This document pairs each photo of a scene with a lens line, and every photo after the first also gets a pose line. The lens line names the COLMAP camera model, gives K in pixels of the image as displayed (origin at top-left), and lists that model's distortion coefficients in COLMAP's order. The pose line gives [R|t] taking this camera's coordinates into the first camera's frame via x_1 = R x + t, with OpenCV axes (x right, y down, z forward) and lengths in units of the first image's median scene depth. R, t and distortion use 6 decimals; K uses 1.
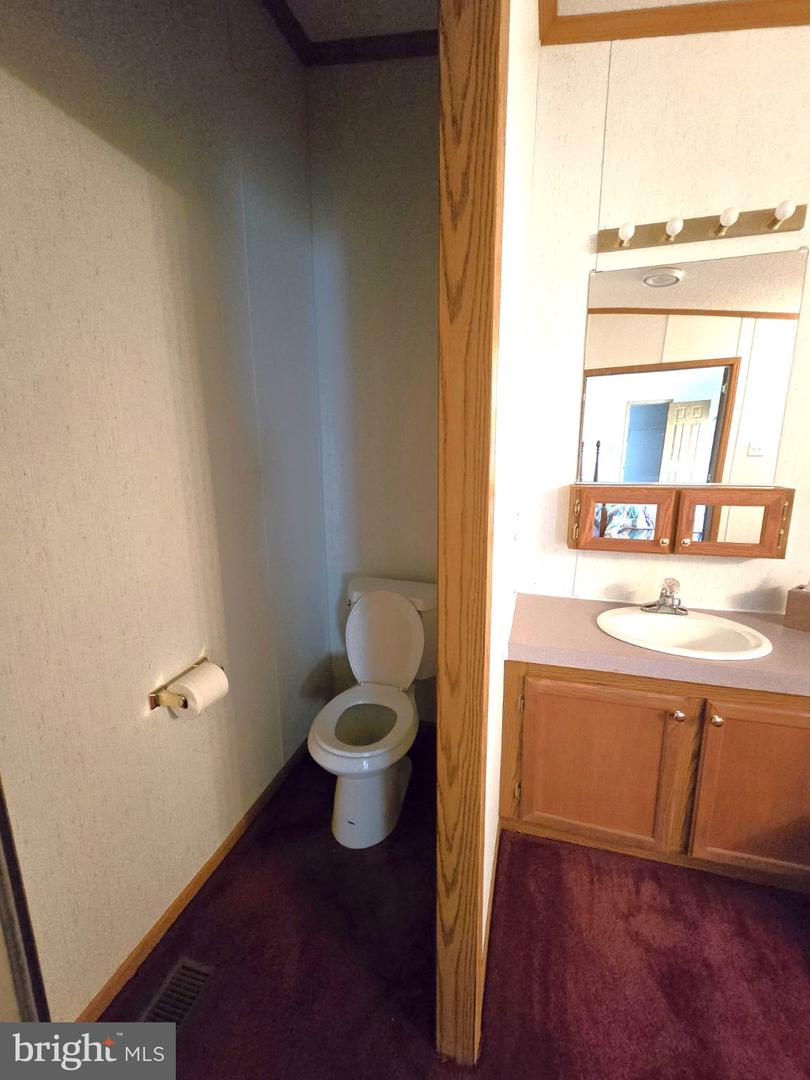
lens RADIAL K [[437.8, 0, 405.0], [0, 437.8, 536.2], [0, 0, 1]] dist [-0.015638, -0.000377]
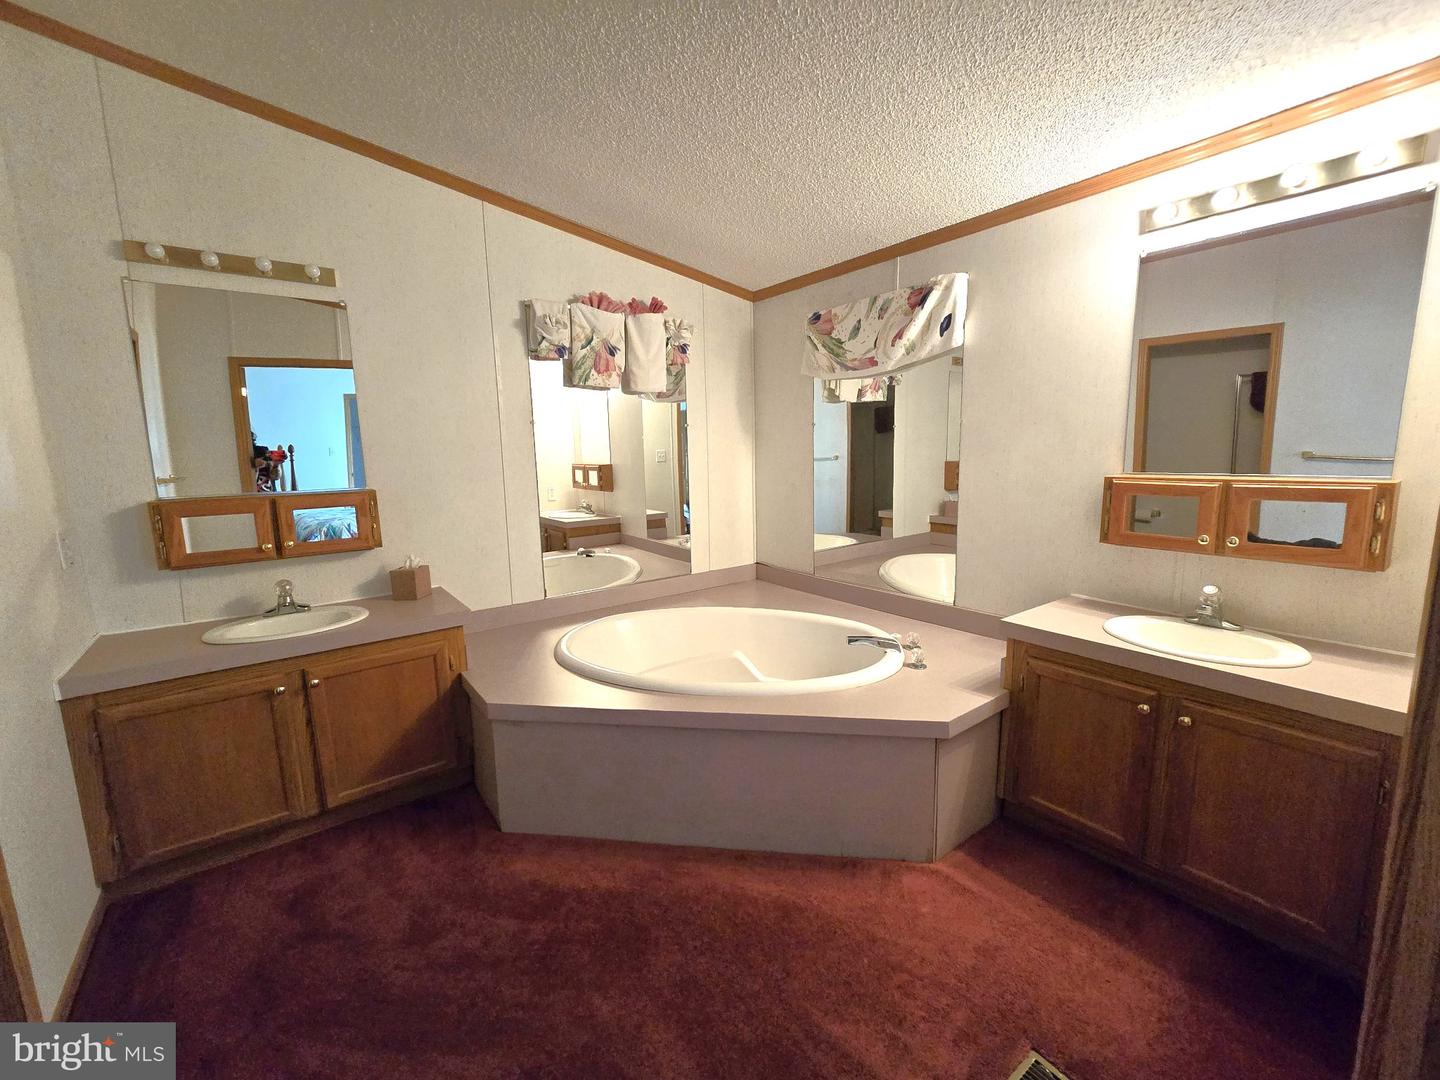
lens RADIAL K [[583.7, 0, 721.7], [0, 583.7, 539.8], [0, 0, 1]] dist [-0.015638, -0.000377]
pose [[0.581161, -0.128423, 0.803591, 0.127342], [0.177763, 0.983657, 0.028641, 0.173354], [-0.794136, 0.126204, 0.594492, -0.808896]]
